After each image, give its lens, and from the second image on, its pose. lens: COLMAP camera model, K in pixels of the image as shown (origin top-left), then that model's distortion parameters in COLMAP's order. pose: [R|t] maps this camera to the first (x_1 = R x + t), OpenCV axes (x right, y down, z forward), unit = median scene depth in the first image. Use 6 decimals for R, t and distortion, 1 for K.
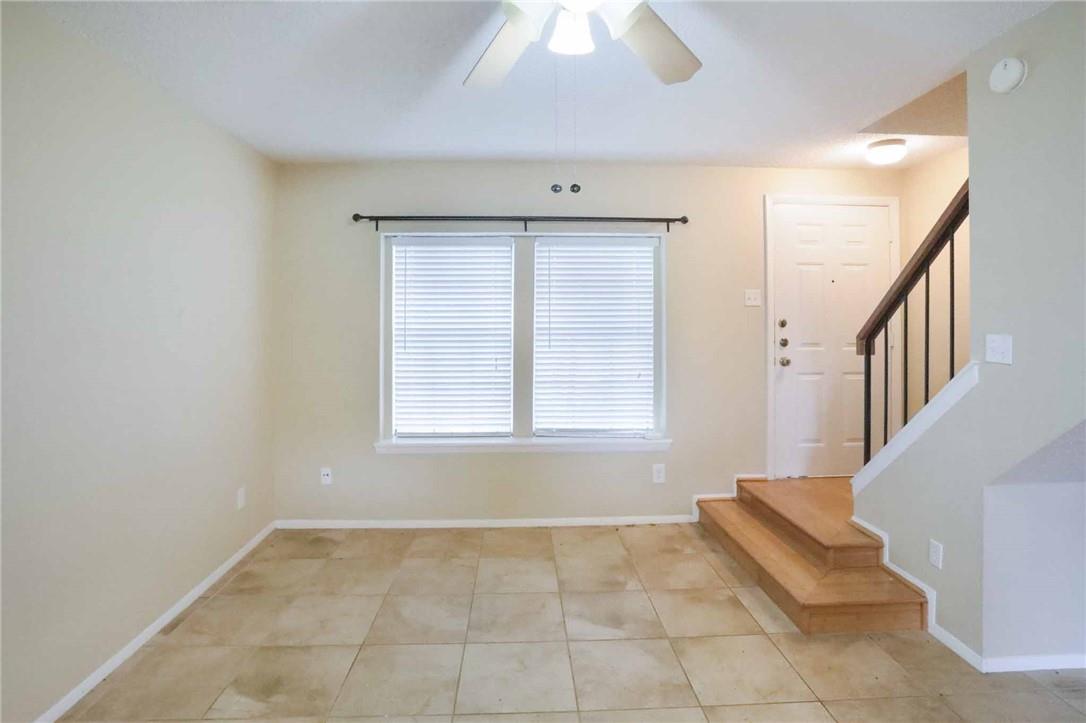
lens RADIAL K [[554.1, 0, 542.3], [0, 554.1, 318.9], [0, 0, 1]] dist [-0.061232, 0.024473]
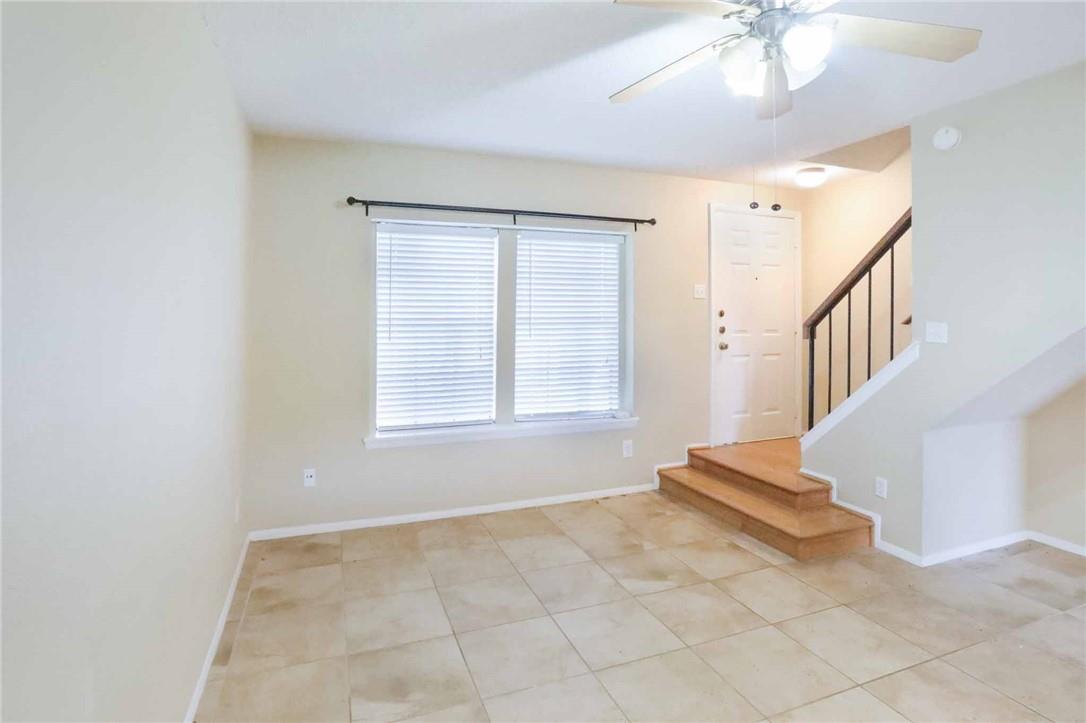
lens RADIAL K [[559.7, 0, 540.7], [0, 559.7, 307.2], [0, 0, 1]] dist [-0.061619, 0.027005]
pose [[0.947965, 0.005382, 0.318330, -0.331447], [-0.004732, 0.999985, -0.002816, -0.000410], [-0.318341, 0.001163, 0.947976, -0.009827]]
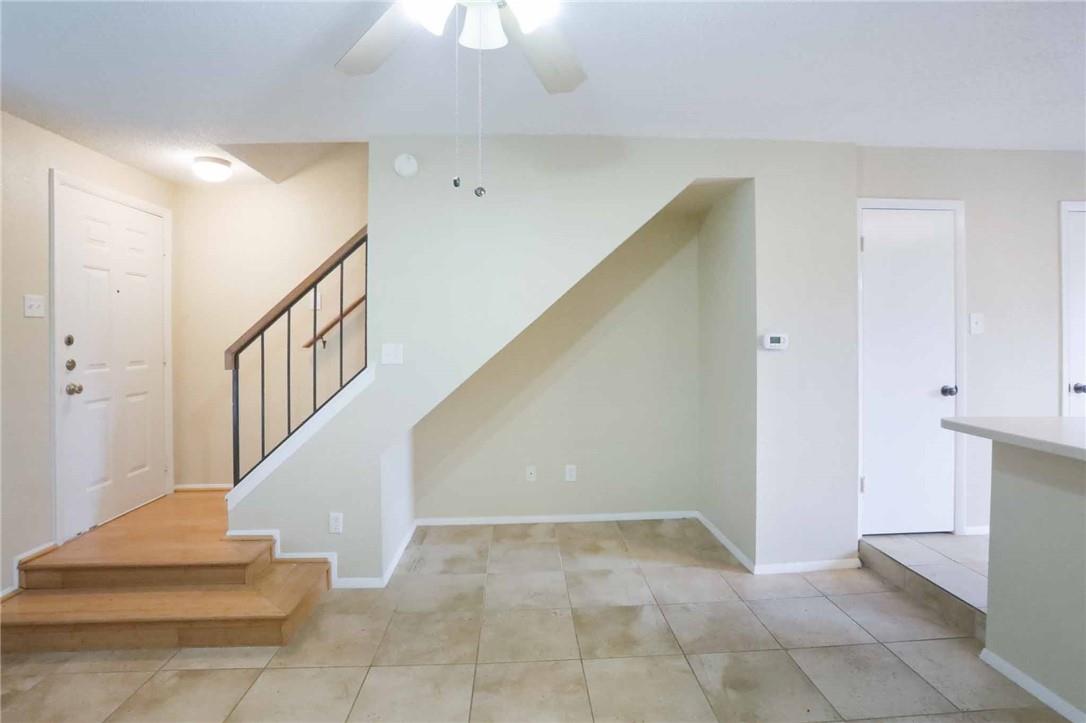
lens RADIAL K [[553.5, 0, 542.3], [0, 553.5, 336.5], [0, 0, 1]] dist [-0.060495, 0.024273]
pose [[0.003714, -0.004571, 0.999983, -0.346292], [0.006808, 0.999966, 0.004546, 0.004112], [-0.999970, 0.006791, 0.003745, 0.343984]]
